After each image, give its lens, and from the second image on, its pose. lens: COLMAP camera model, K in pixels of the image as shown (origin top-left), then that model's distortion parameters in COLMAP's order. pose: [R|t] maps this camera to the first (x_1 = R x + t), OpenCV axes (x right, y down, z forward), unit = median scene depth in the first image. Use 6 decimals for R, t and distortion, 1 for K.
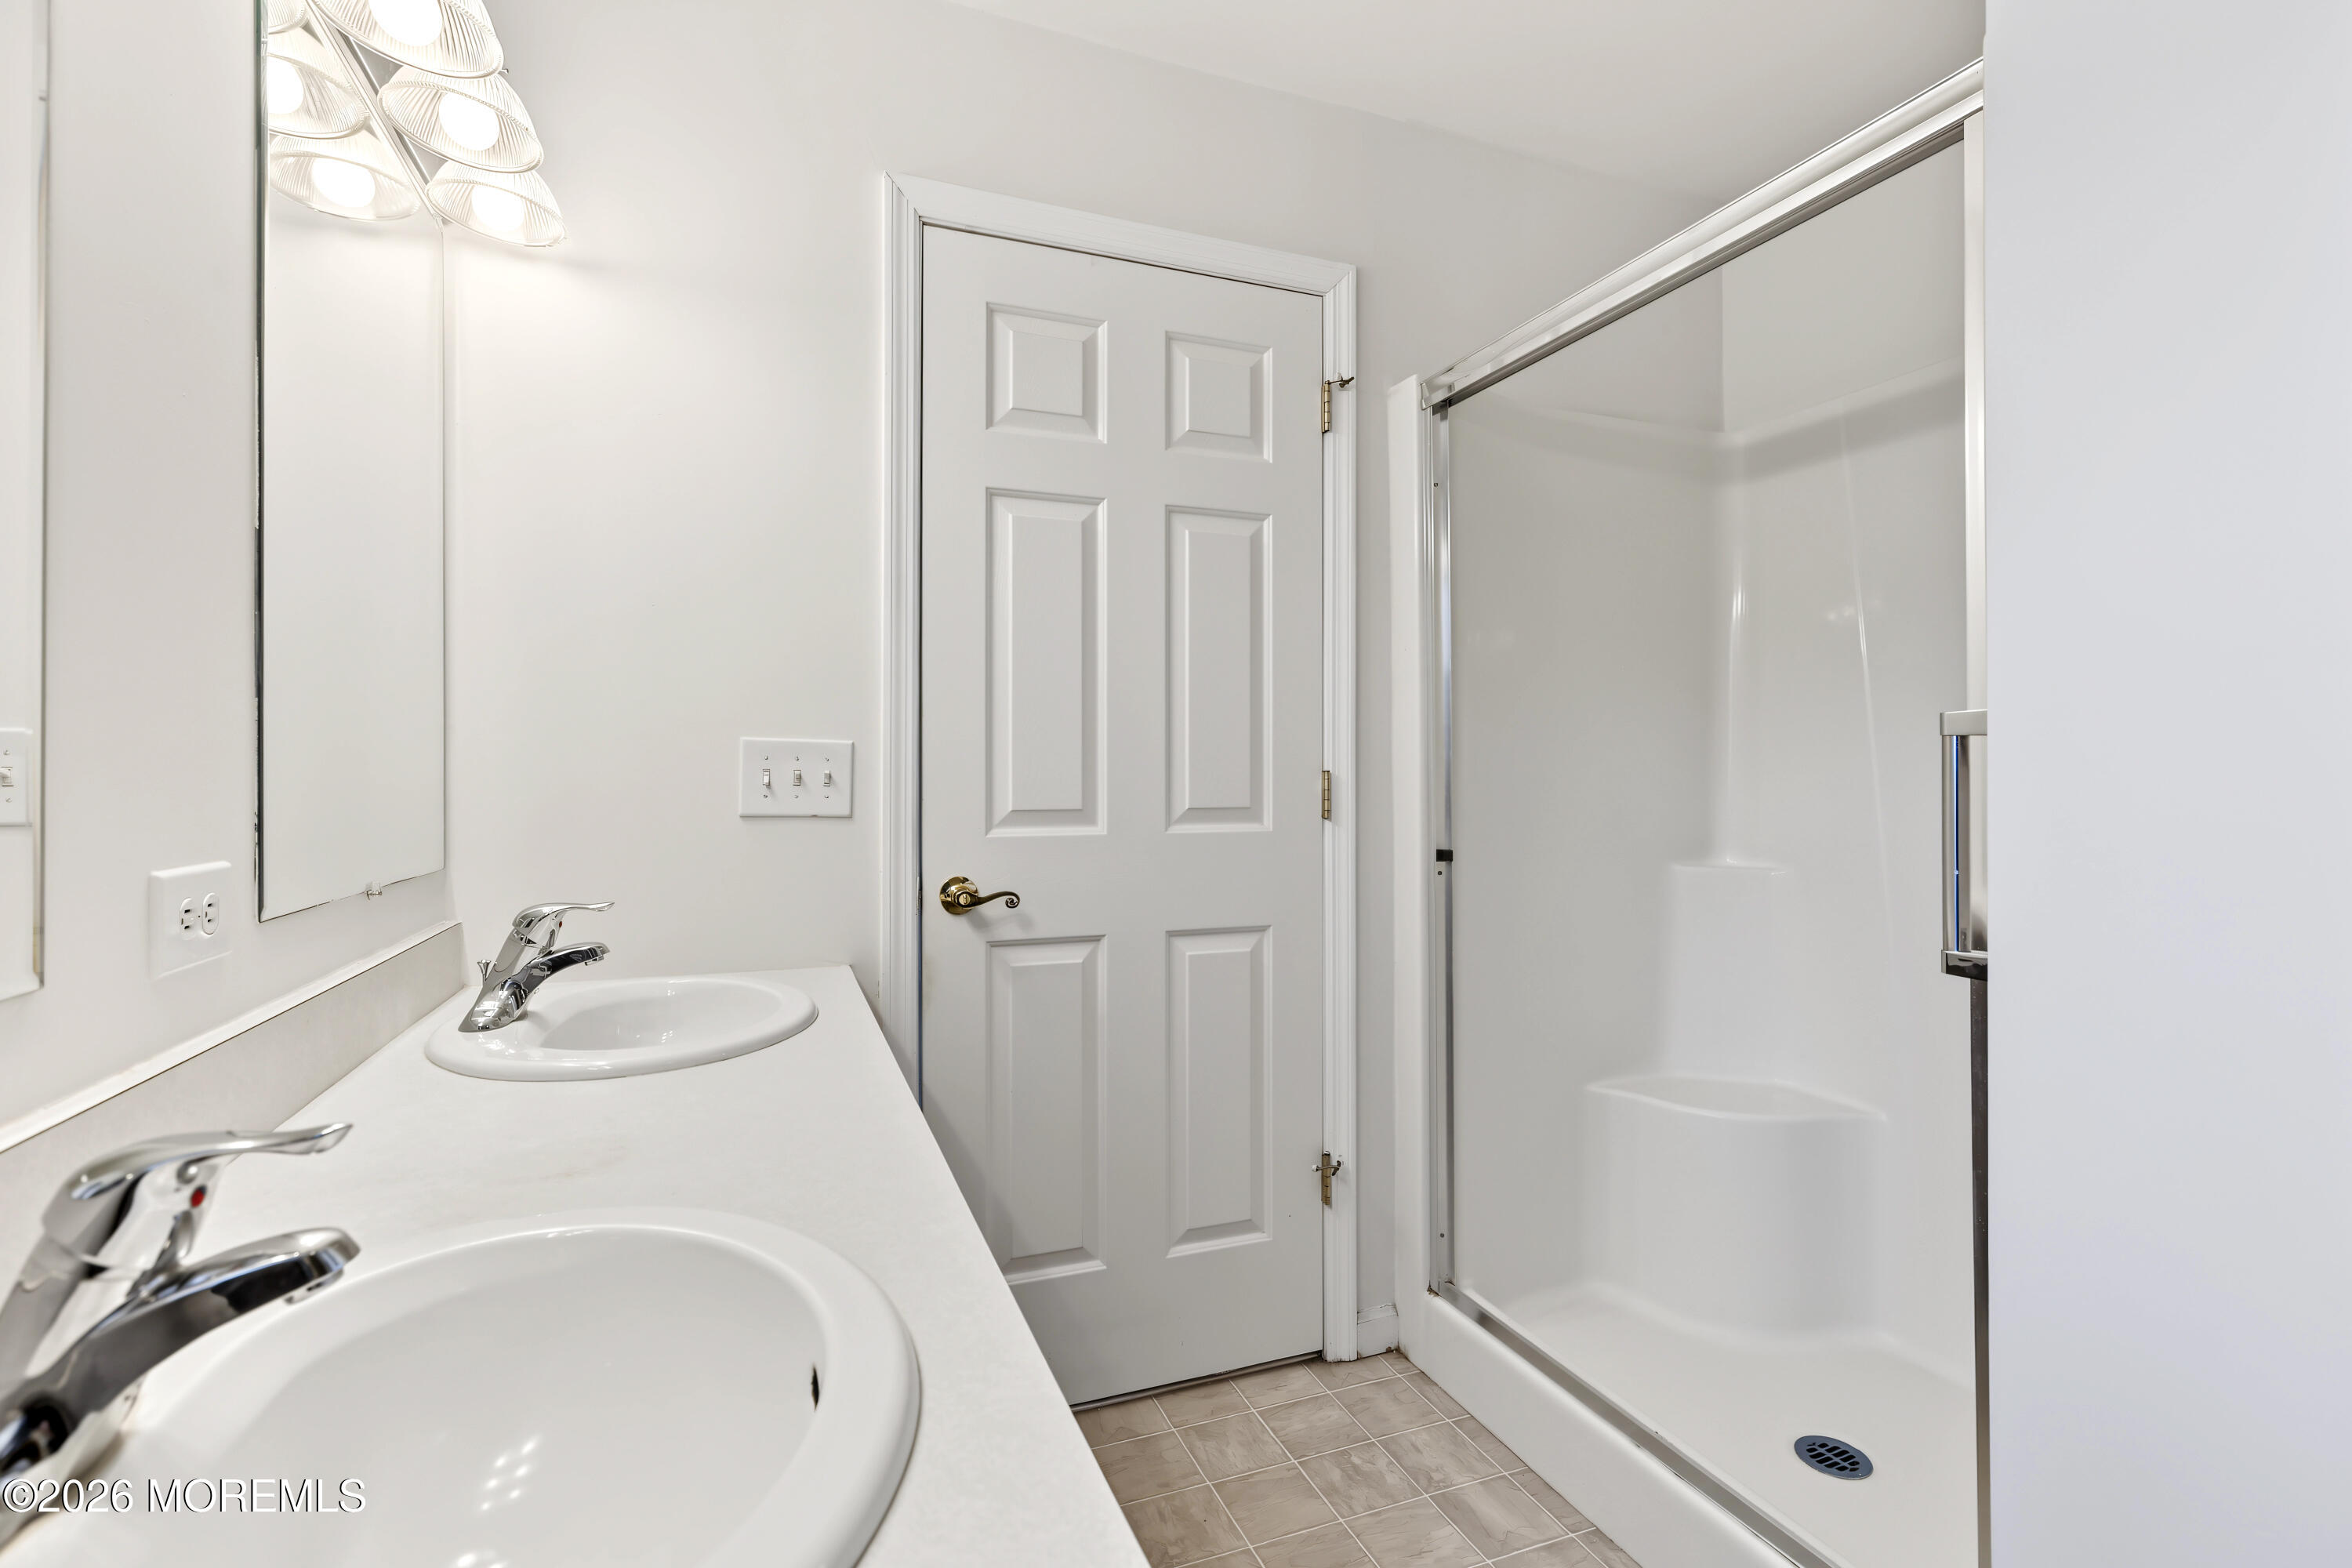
lens RADIAL K [[1058.7, 0, 1170.4], [0, 1058.7, 789.1], [0, 0, 1]] dist [-0.000061, 0.007191]
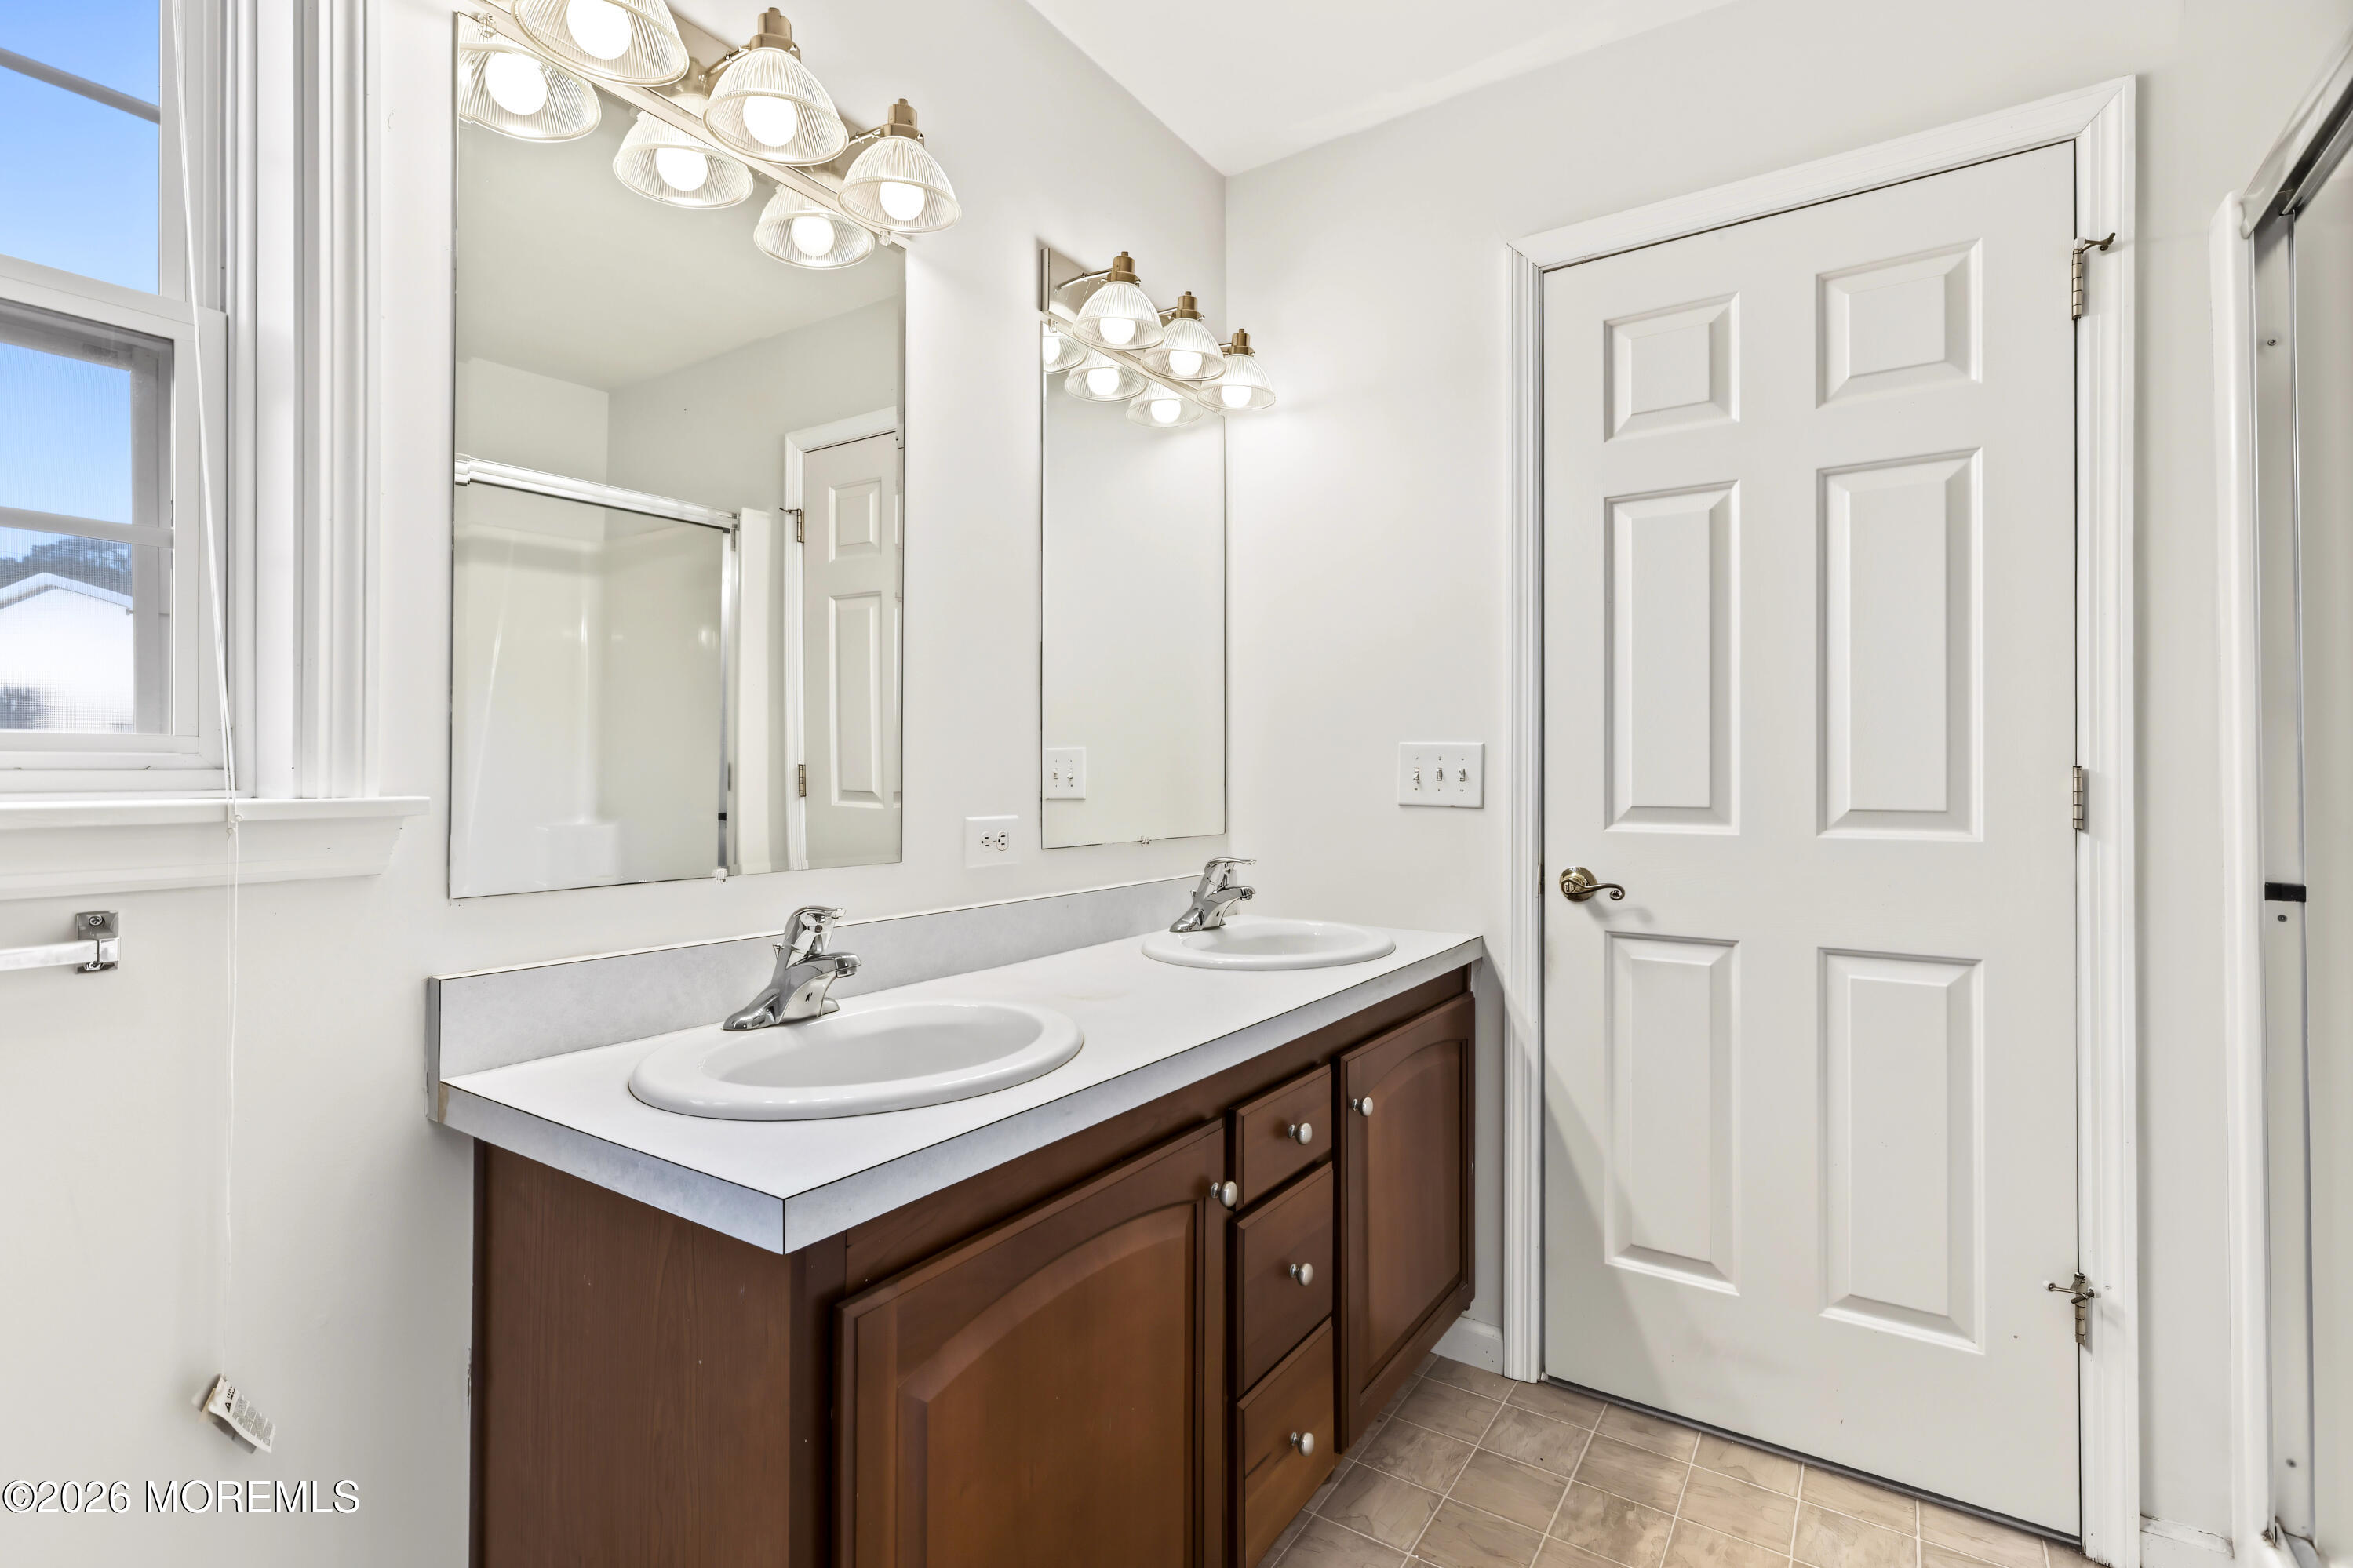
lens RADIAL K [[1059.0, 0, 1170.9], [0, 1059.0, 789.1], [0, 0, 1]] dist [-0.000061, 0.007191]
pose [[0.595704, 0.013596, -0.803089, 0.403782], [-0.012699, 0.999891, 0.007509, 0.001443], [0.803103, 0.005725, 0.595812, 0.031156]]
